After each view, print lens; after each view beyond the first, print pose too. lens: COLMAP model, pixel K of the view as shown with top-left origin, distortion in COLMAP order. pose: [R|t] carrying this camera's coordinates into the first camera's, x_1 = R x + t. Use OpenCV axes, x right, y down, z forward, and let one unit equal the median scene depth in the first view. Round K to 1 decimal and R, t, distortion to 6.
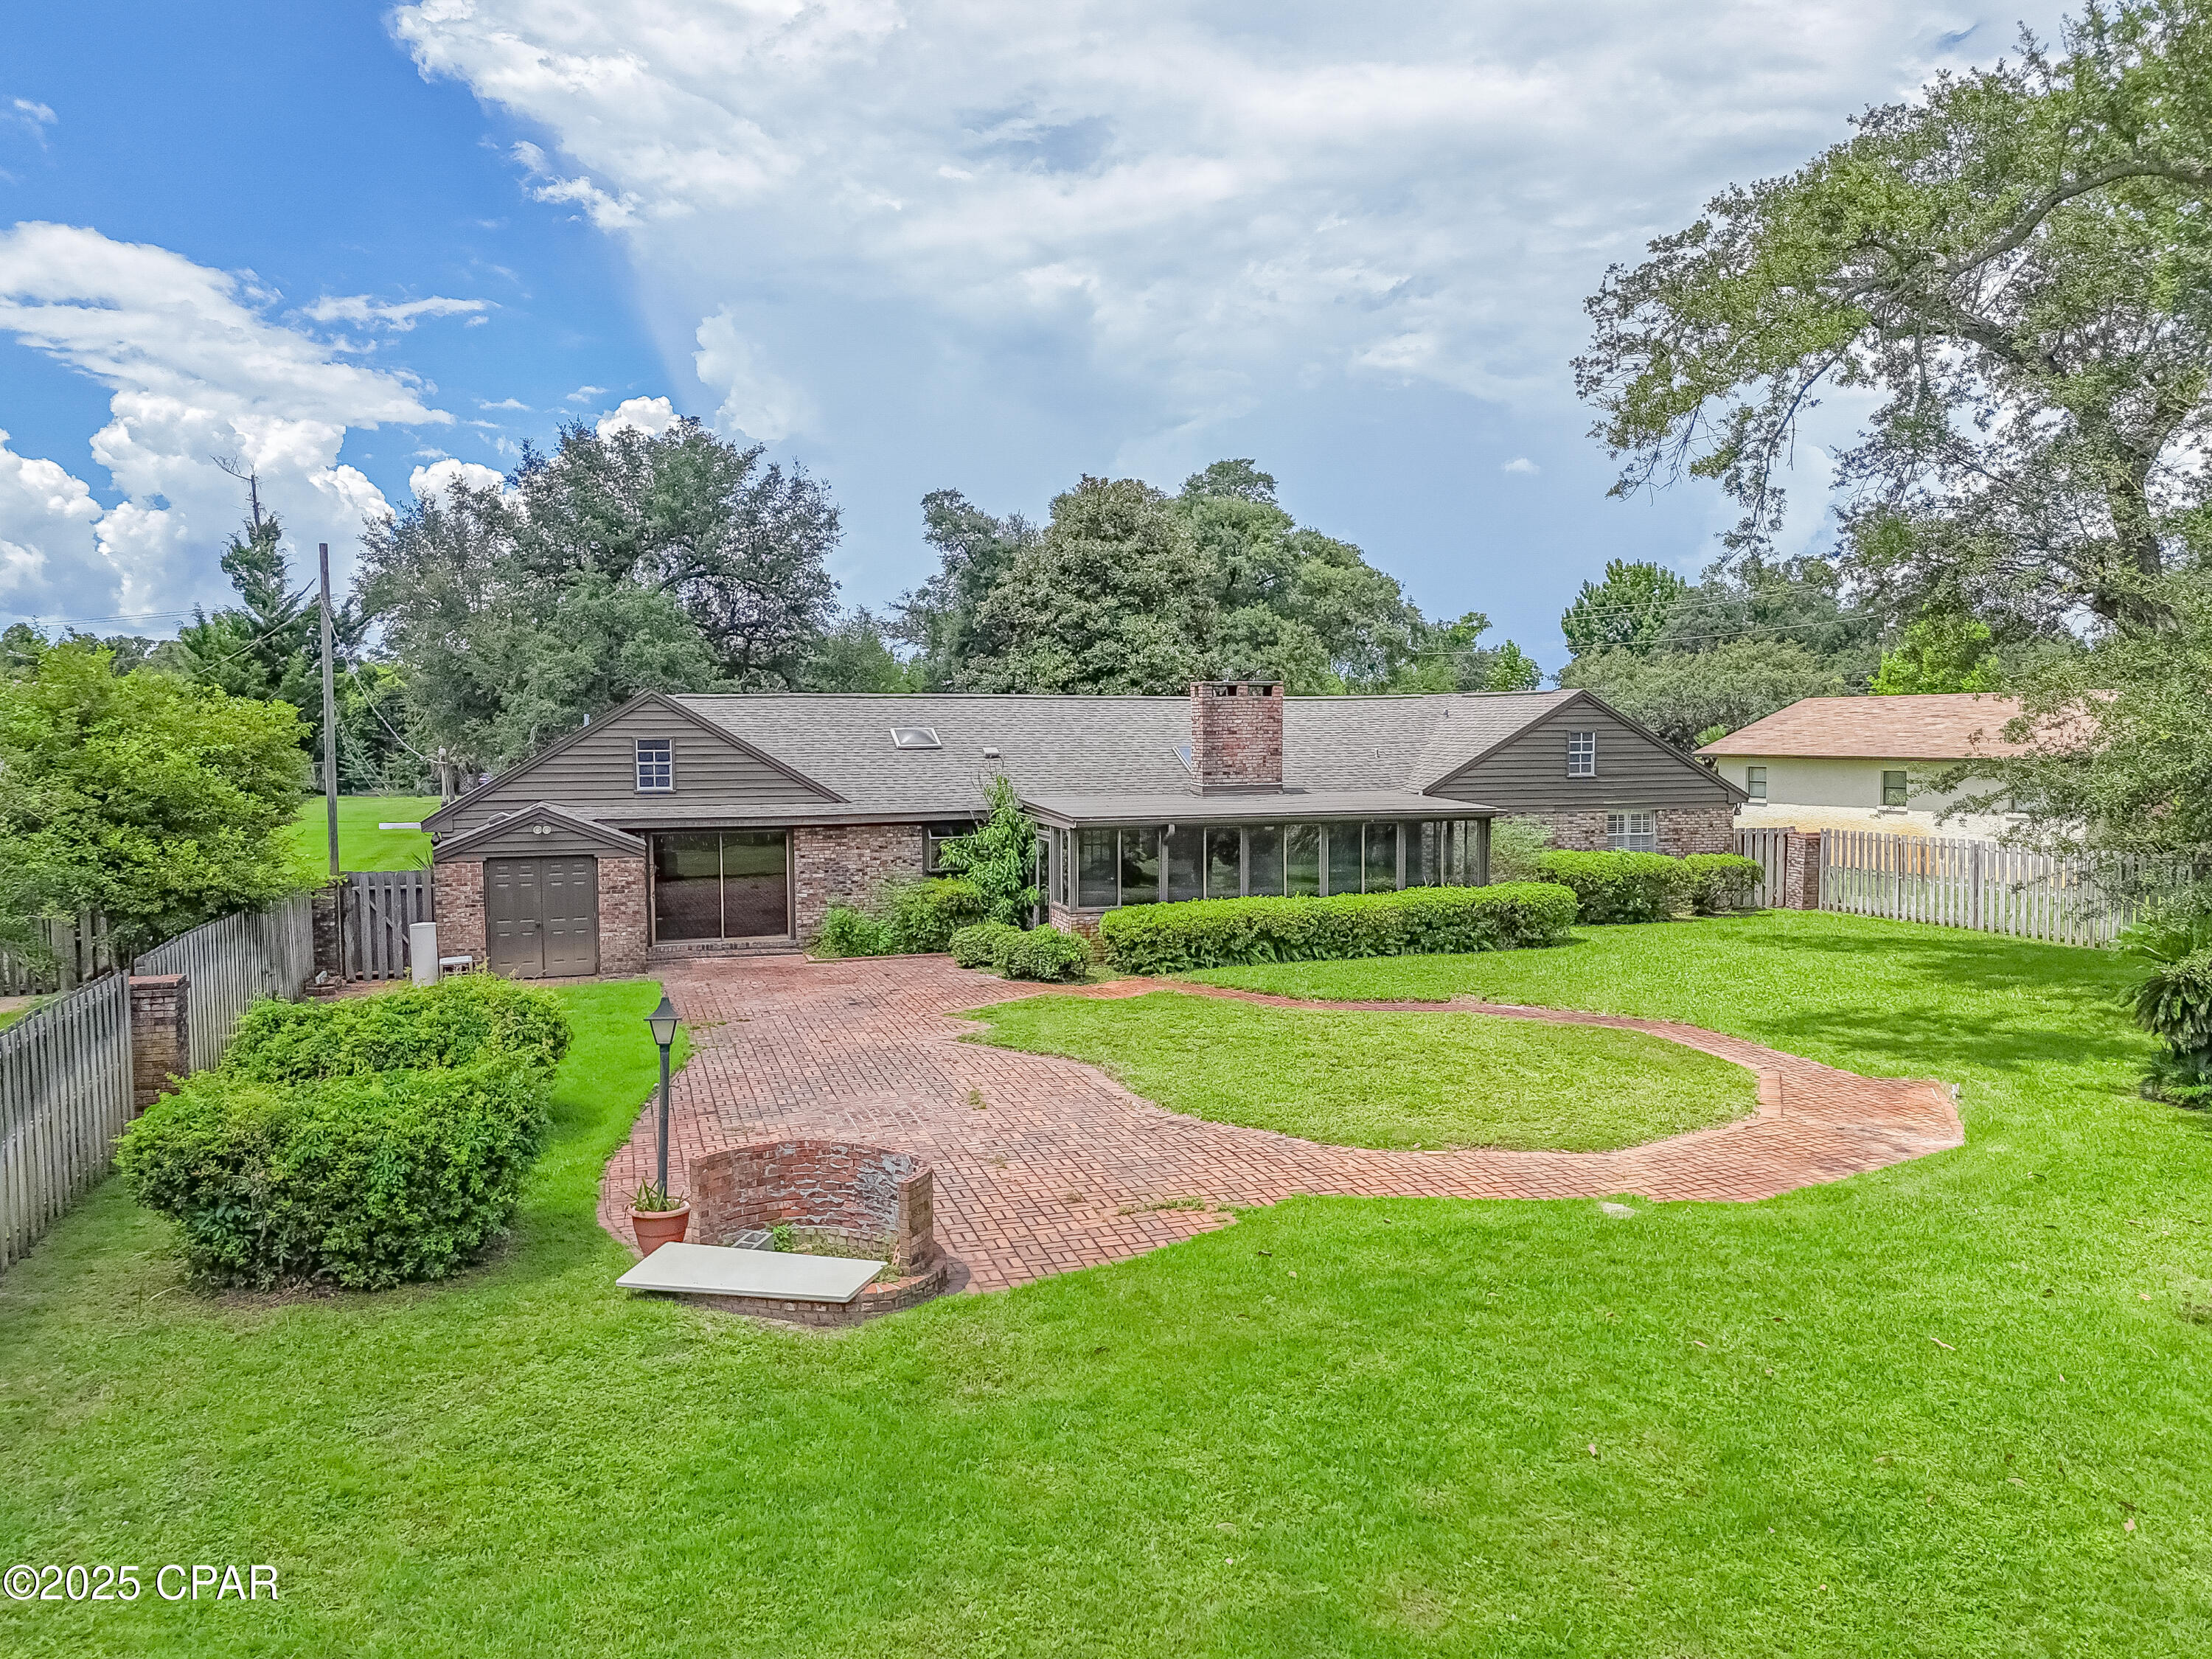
lens RADIAL K [[1627.9, 0, 1112.2], [0, 1627.9, 829.9], [0, 0, 1]] dist [0.074906, -0.067855]
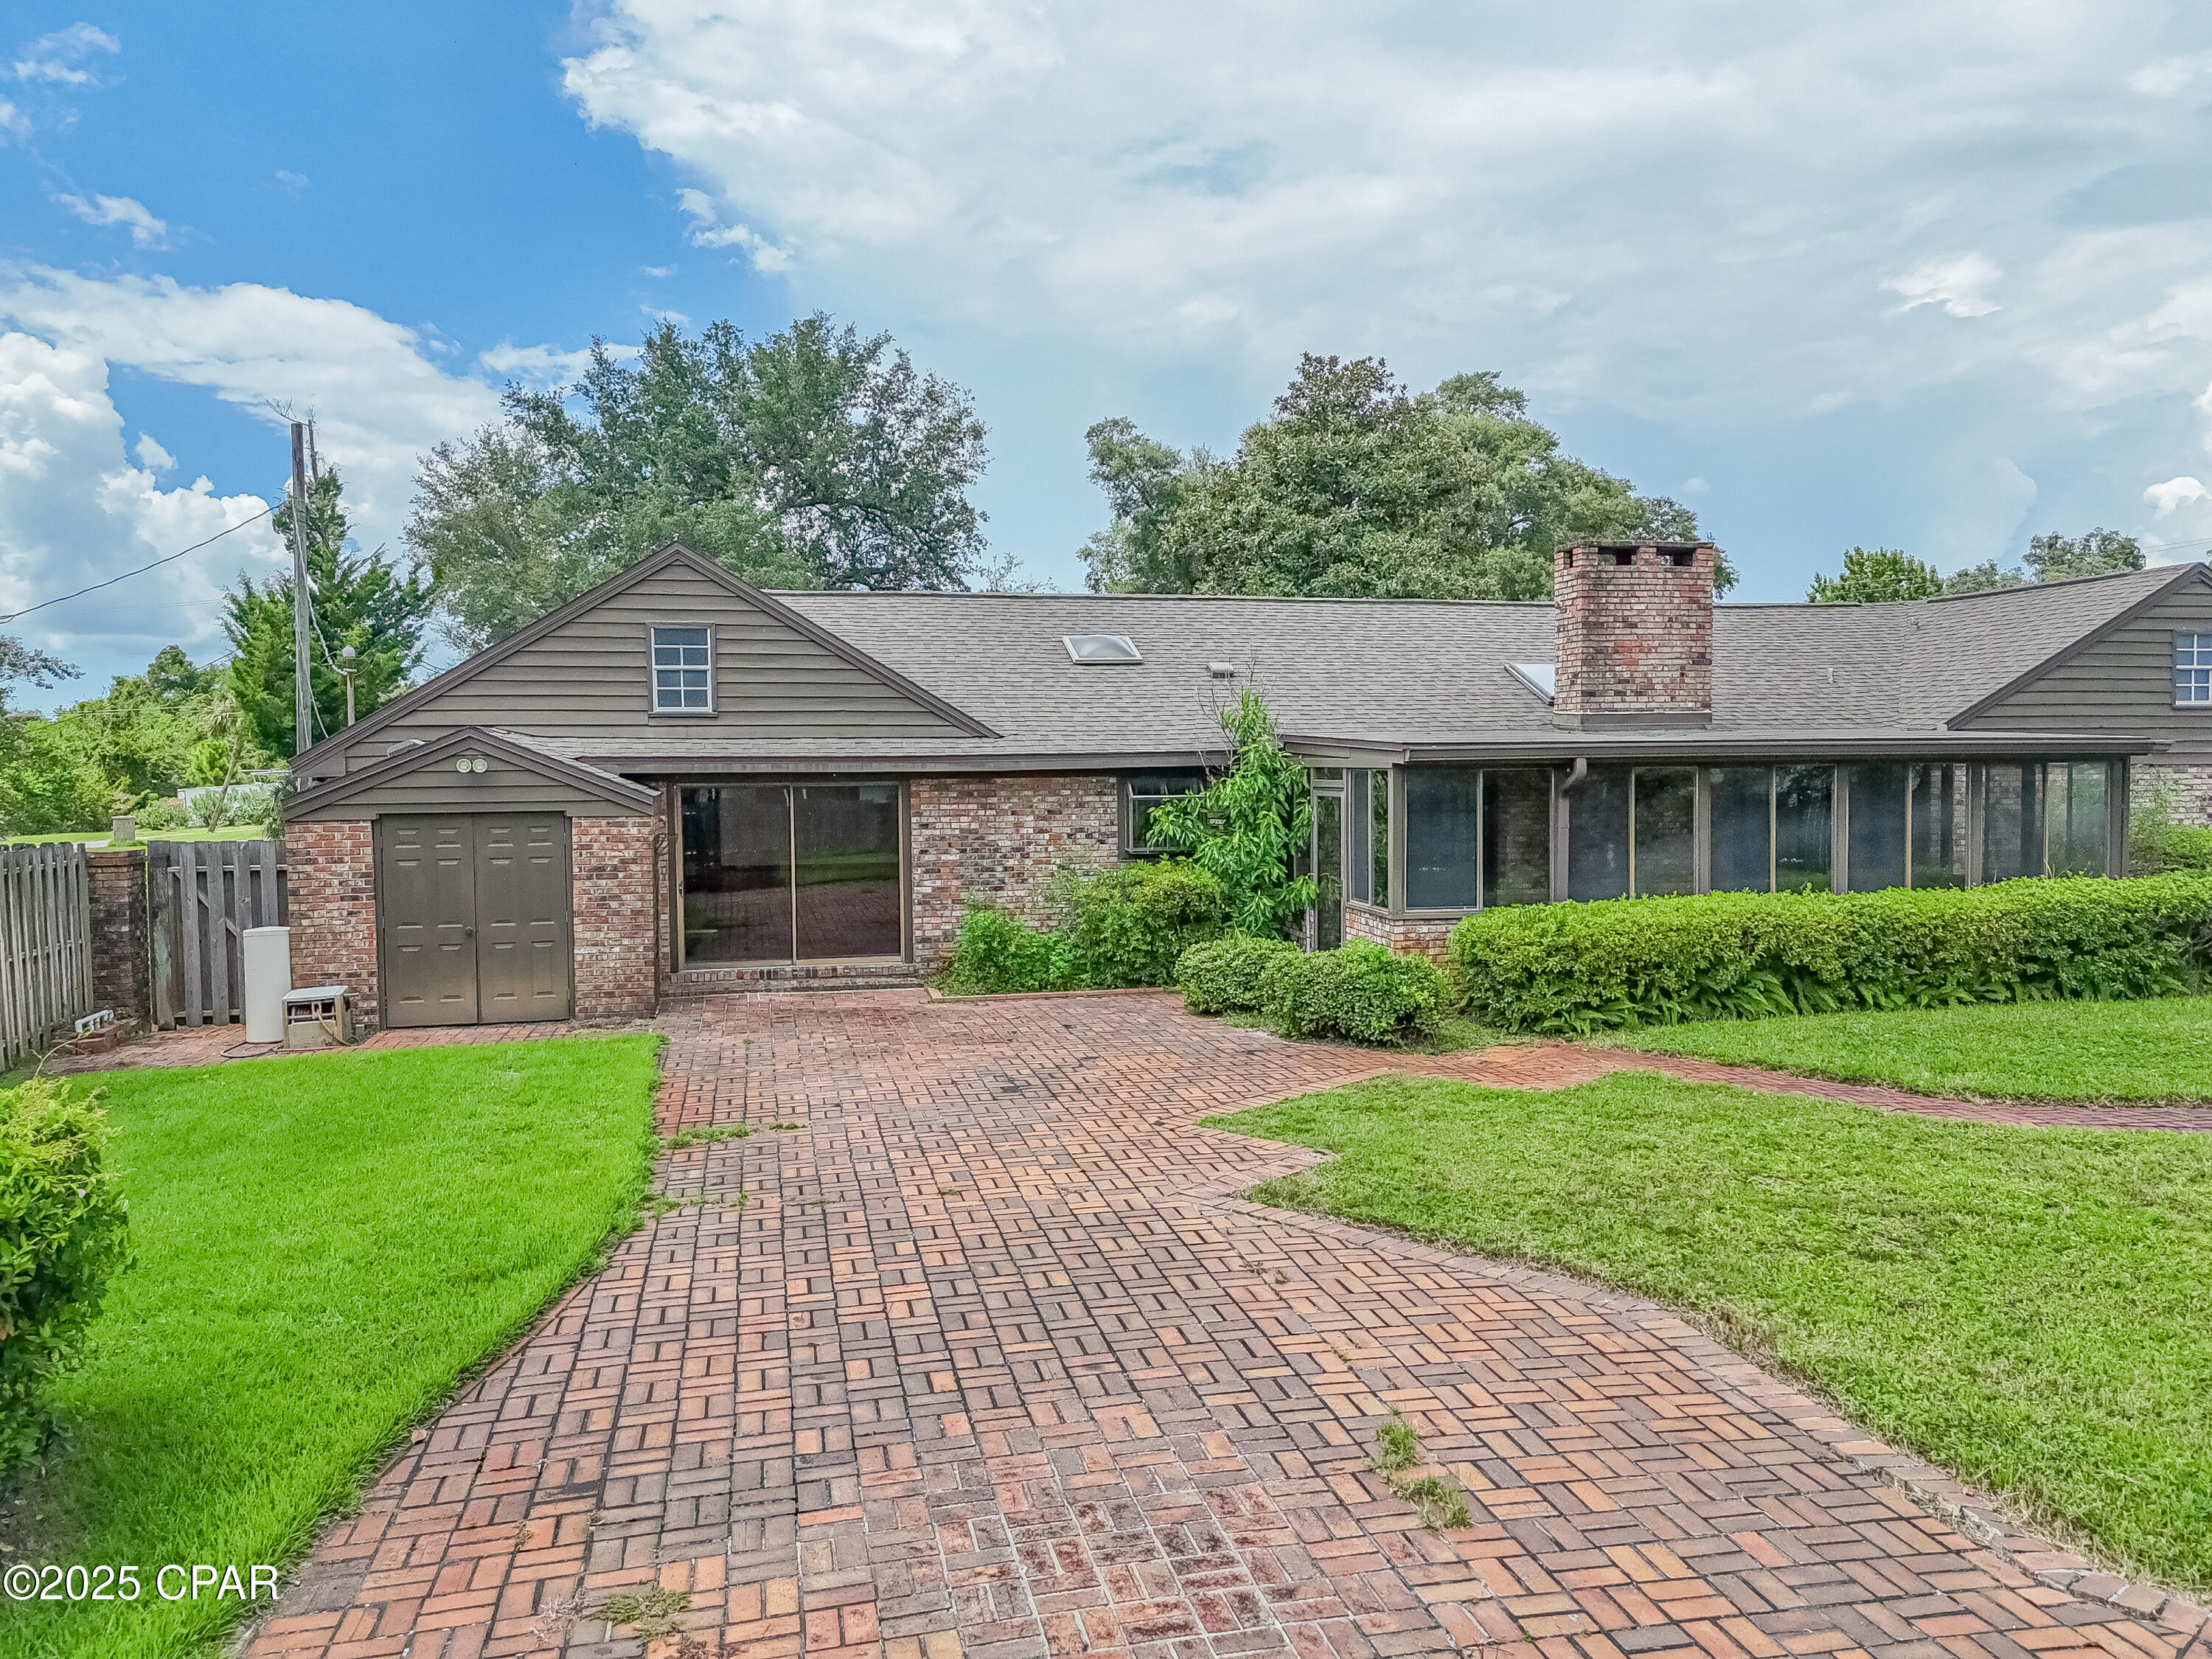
lens RADIAL K [[1634.4, 0, 1103.7], [0, 1634.4, 817.3], [0, 0, 1]] dist [0.081913, -0.076720]
pose [[0.995700, -0.000379, -0.092638, -0.061461], [-0.002167, 0.999622, -0.027390, 0.027320], [0.092614, 0.027473, 0.995323, 0.368182]]
